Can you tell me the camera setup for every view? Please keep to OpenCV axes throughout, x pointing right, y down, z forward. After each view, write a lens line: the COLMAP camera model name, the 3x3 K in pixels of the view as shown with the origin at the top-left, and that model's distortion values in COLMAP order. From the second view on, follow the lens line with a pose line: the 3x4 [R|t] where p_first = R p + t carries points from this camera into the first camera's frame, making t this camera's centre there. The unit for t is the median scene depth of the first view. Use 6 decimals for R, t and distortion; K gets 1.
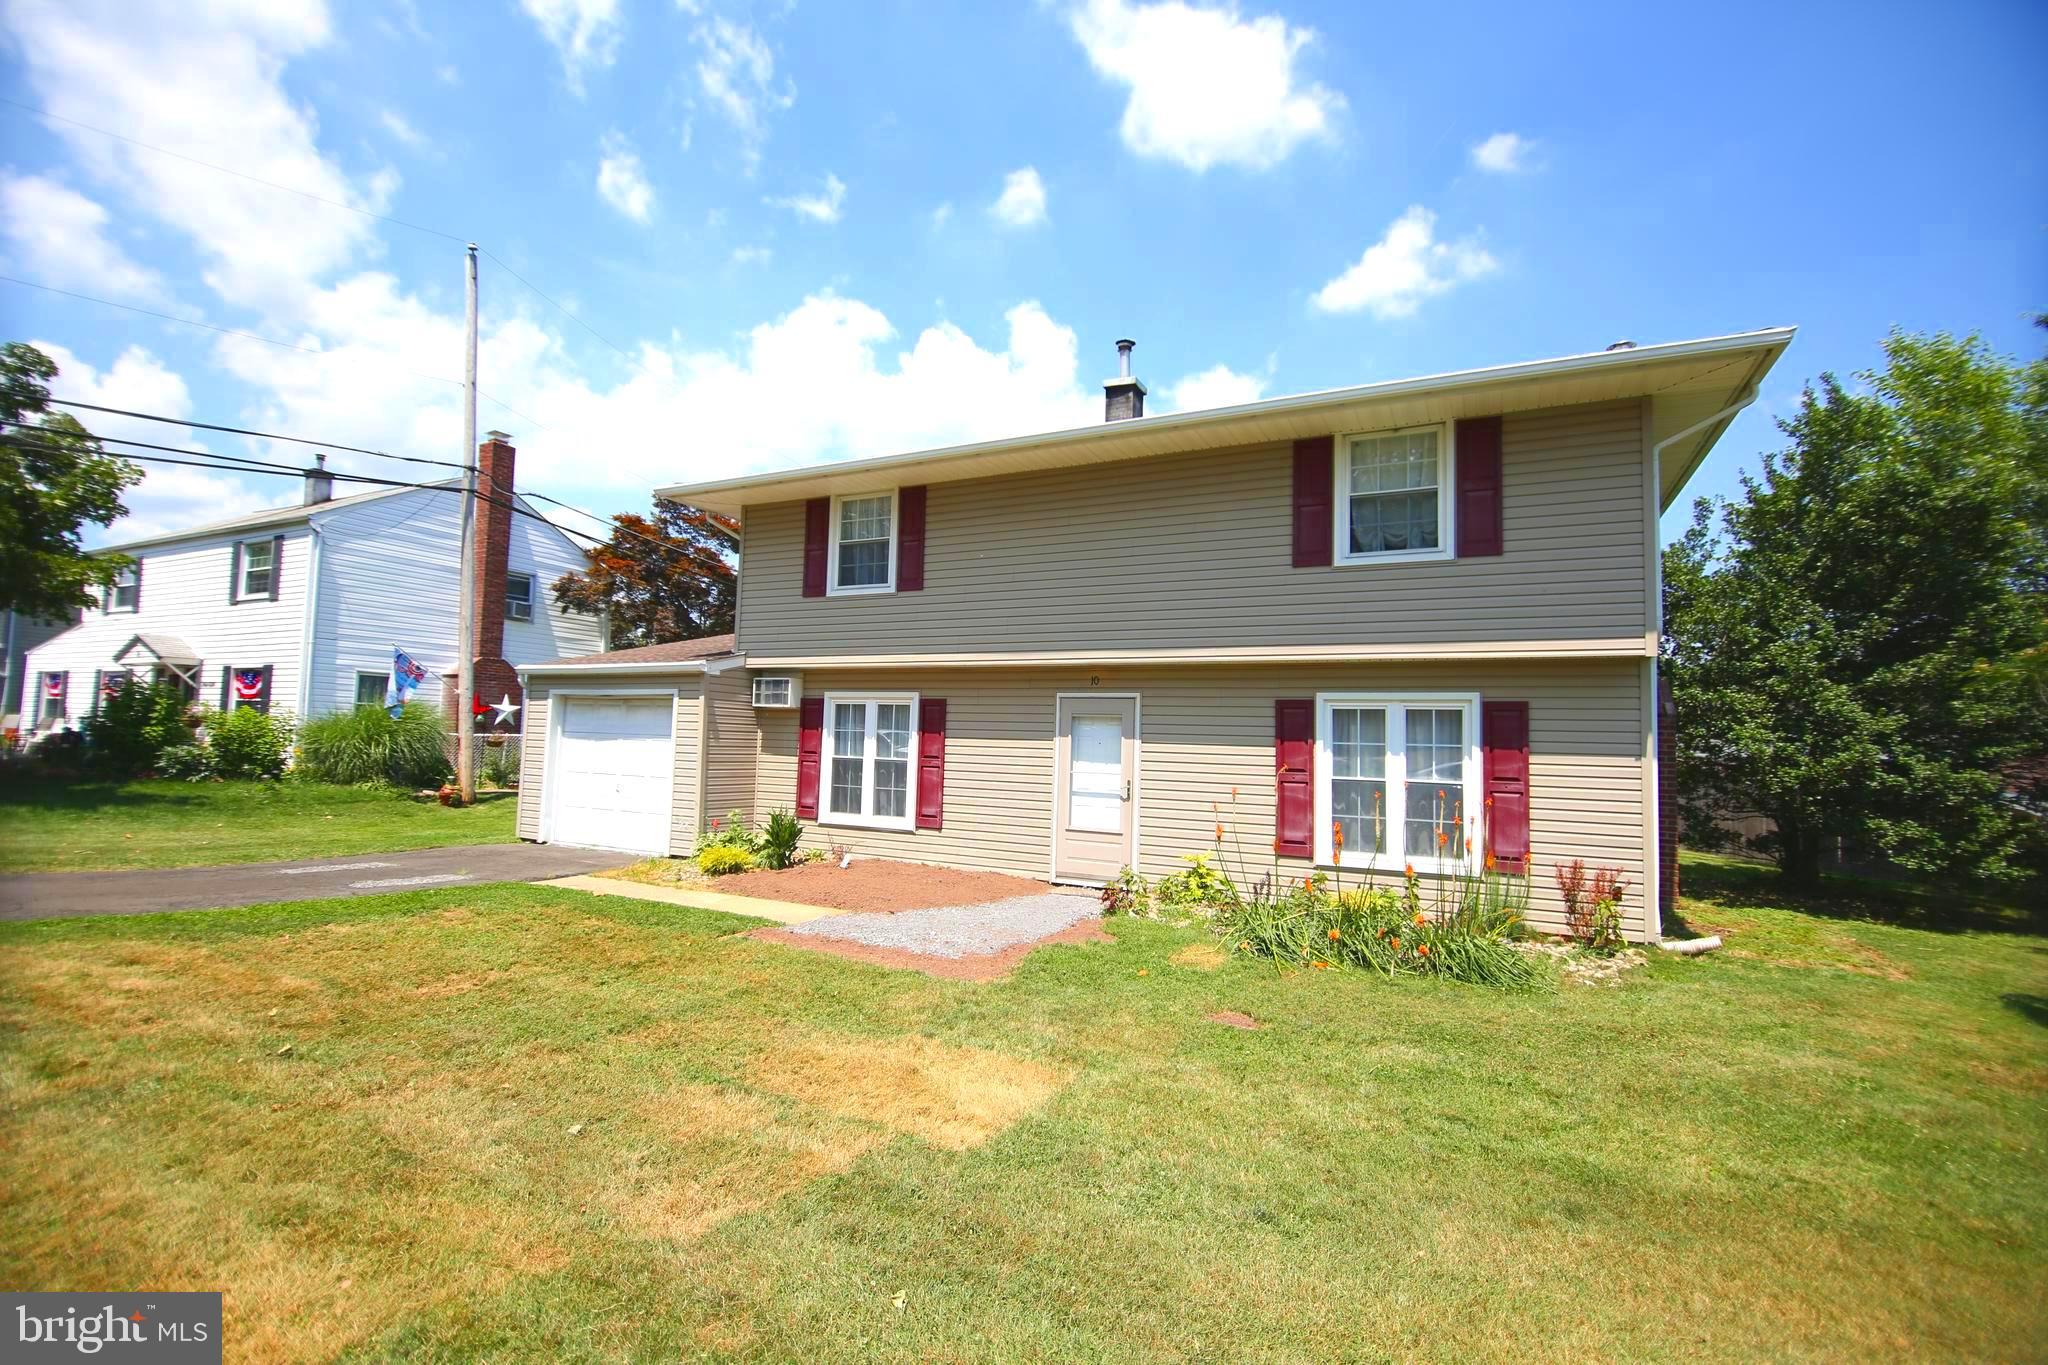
lens RADIAL K [[913.2, 0, 1029.6], [0, 913.2, 682.1], [0, 0, 1]] dist [-0.005583, -0.007939]
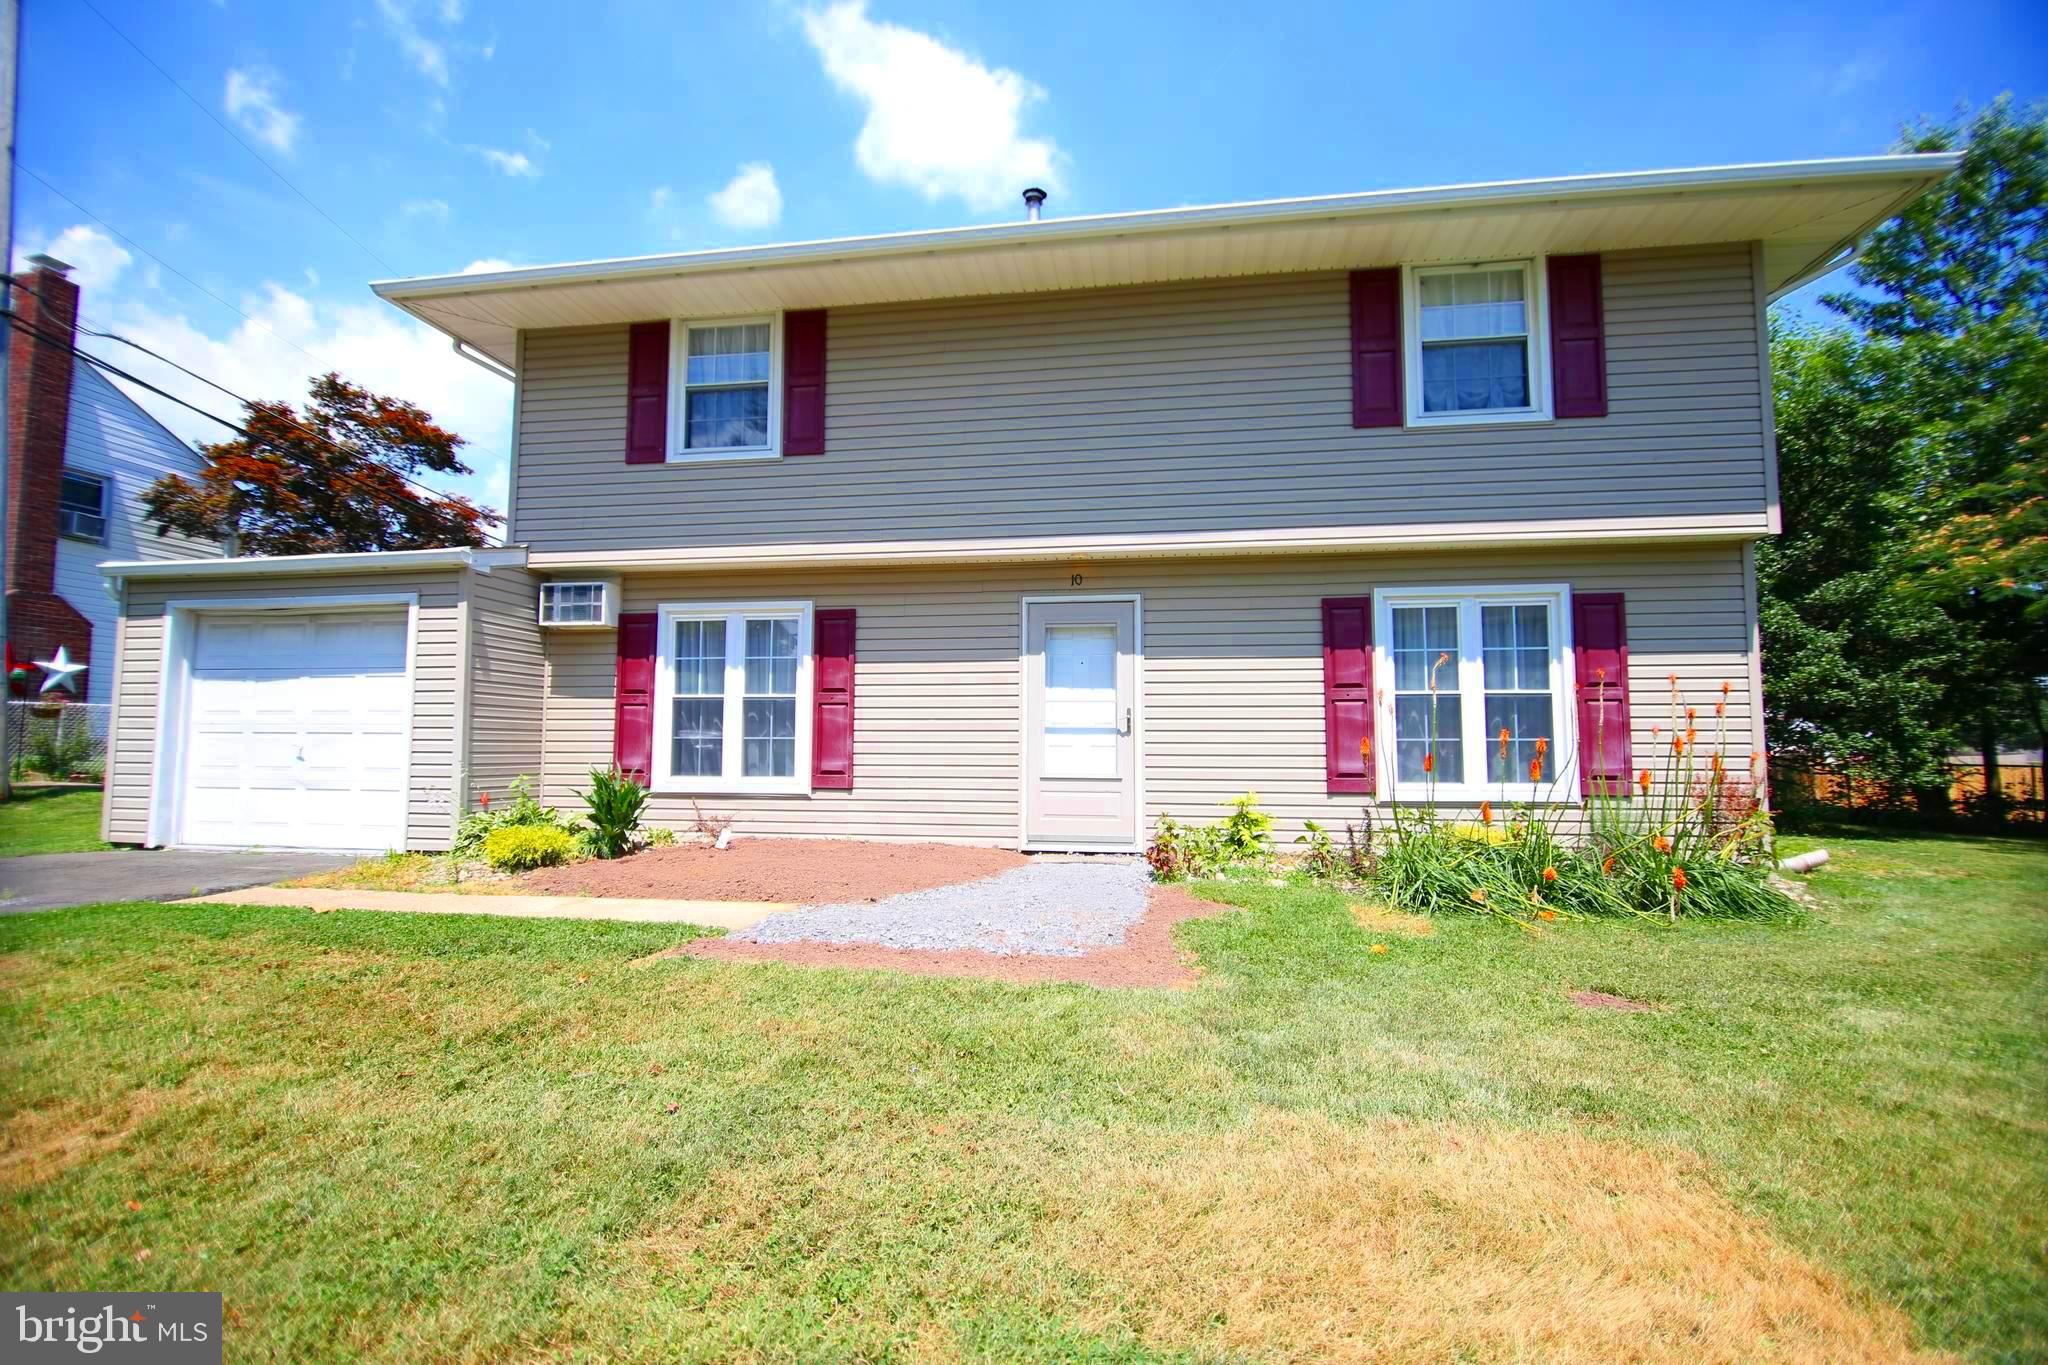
lens RADIAL K [[913.2, 0, 1029.8], [0, 913.2, 680.2], [0, 0, 1]] dist [-0.005583, -0.007939]
pose [[0.950732, -0.005023, 0.309973, -0.184337], [0.004466, 0.999987, 0.002510, 0.073391], [-0.309981, -0.001002, 0.950742, 0.270613]]
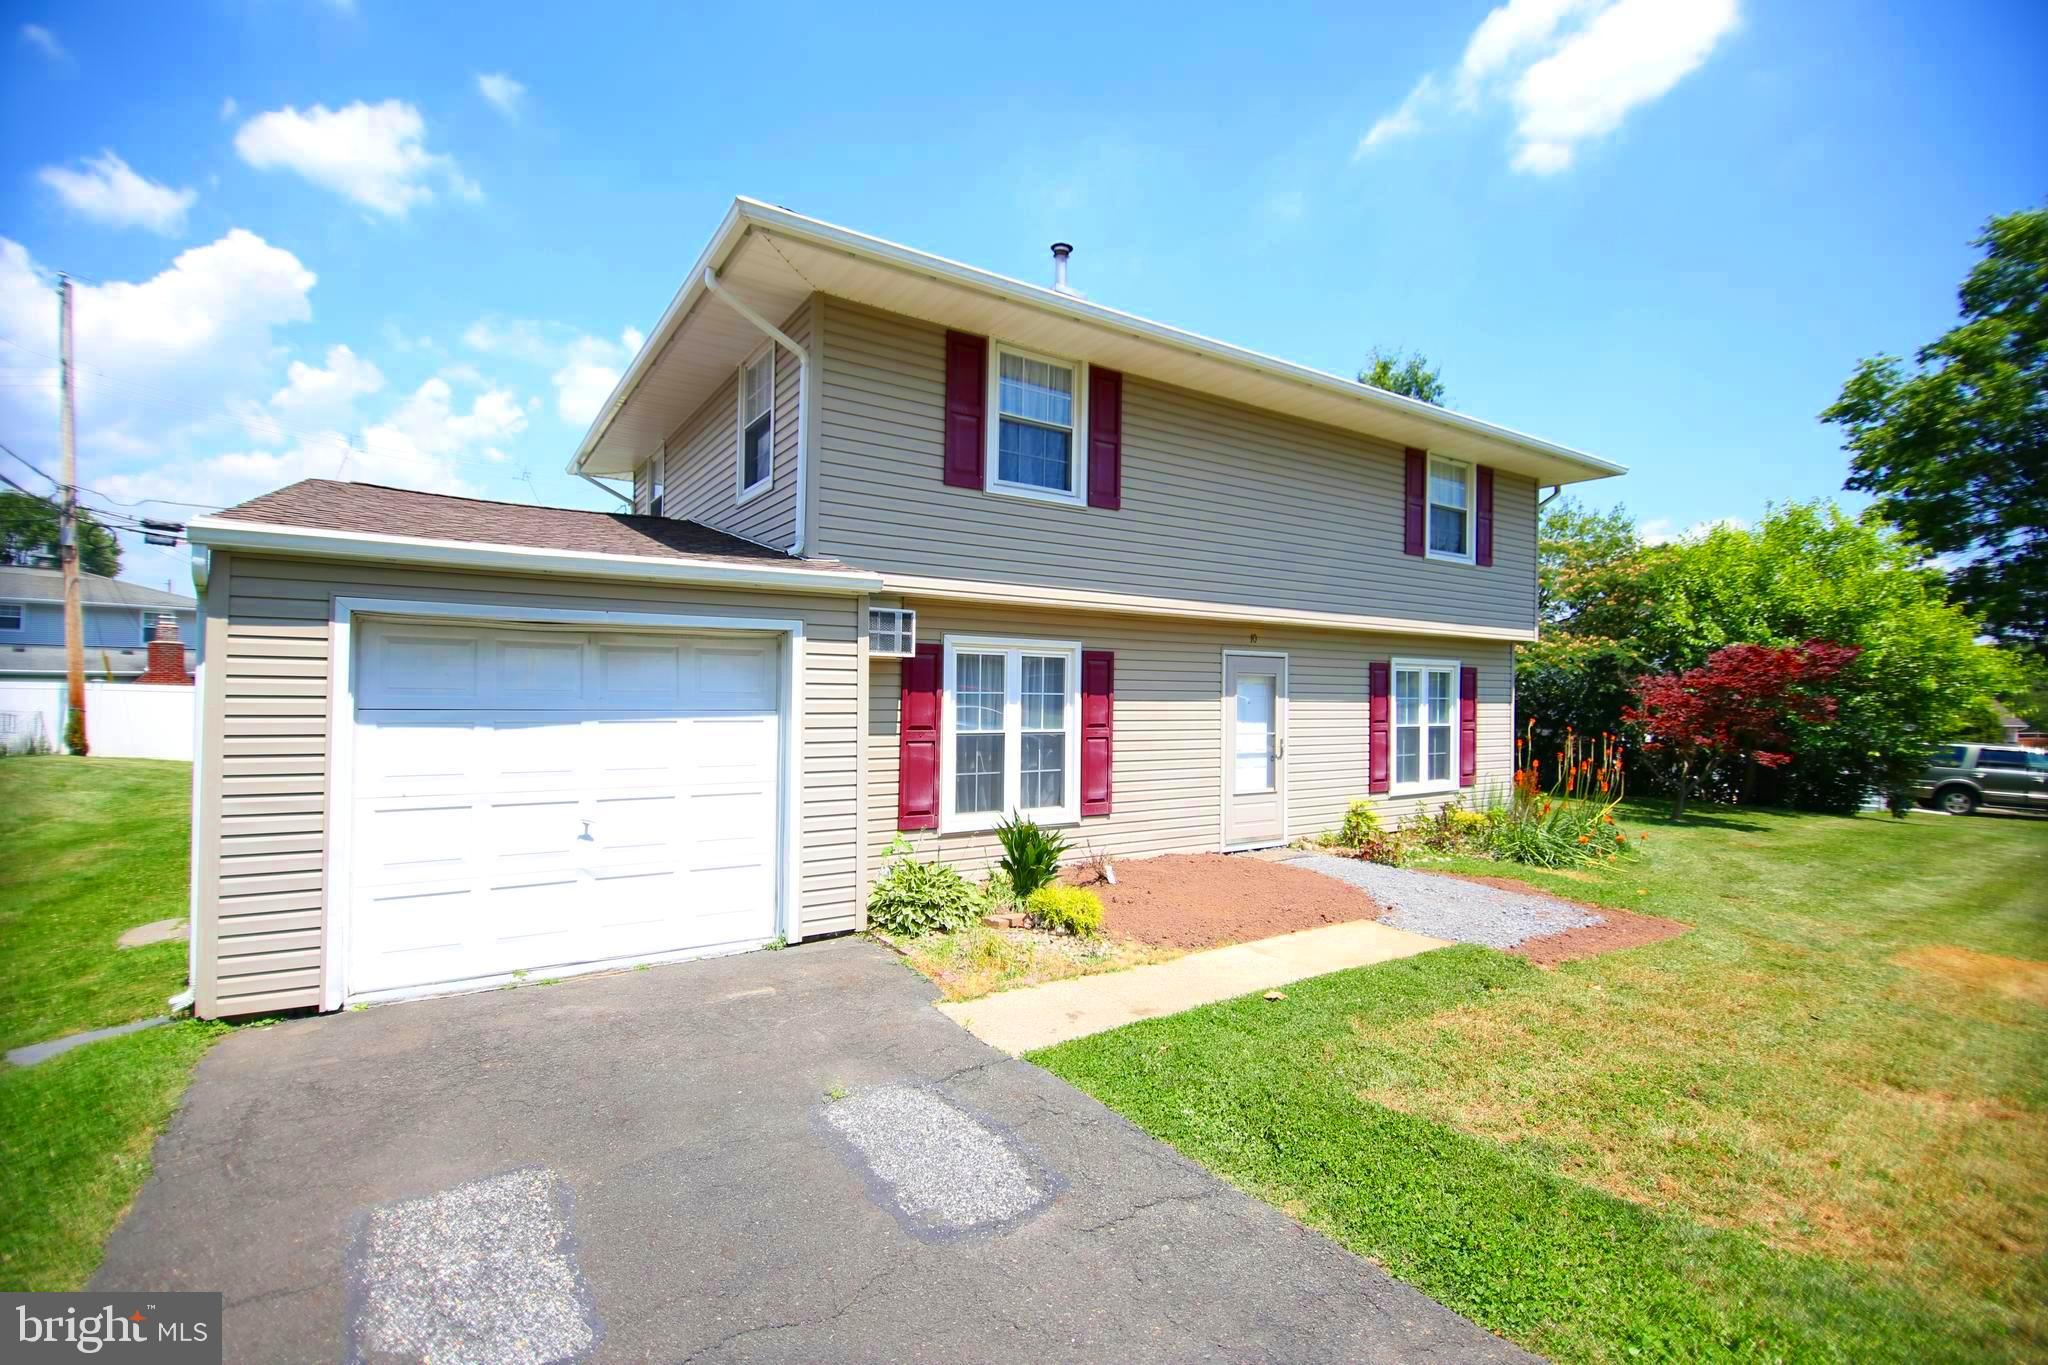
lens RADIAL K [[913.2, 0, 1024.2], [0, 913.2, 689.6], [0, 0, 1]] dist [-0.005583, -0.007939]
pose [[0.503030, -0.020180, 0.864033, -0.819842], [-0.054004, 0.997040, 0.054727, 0.011754], [-0.862580, -0.074191, 0.500451, 0.665683]]
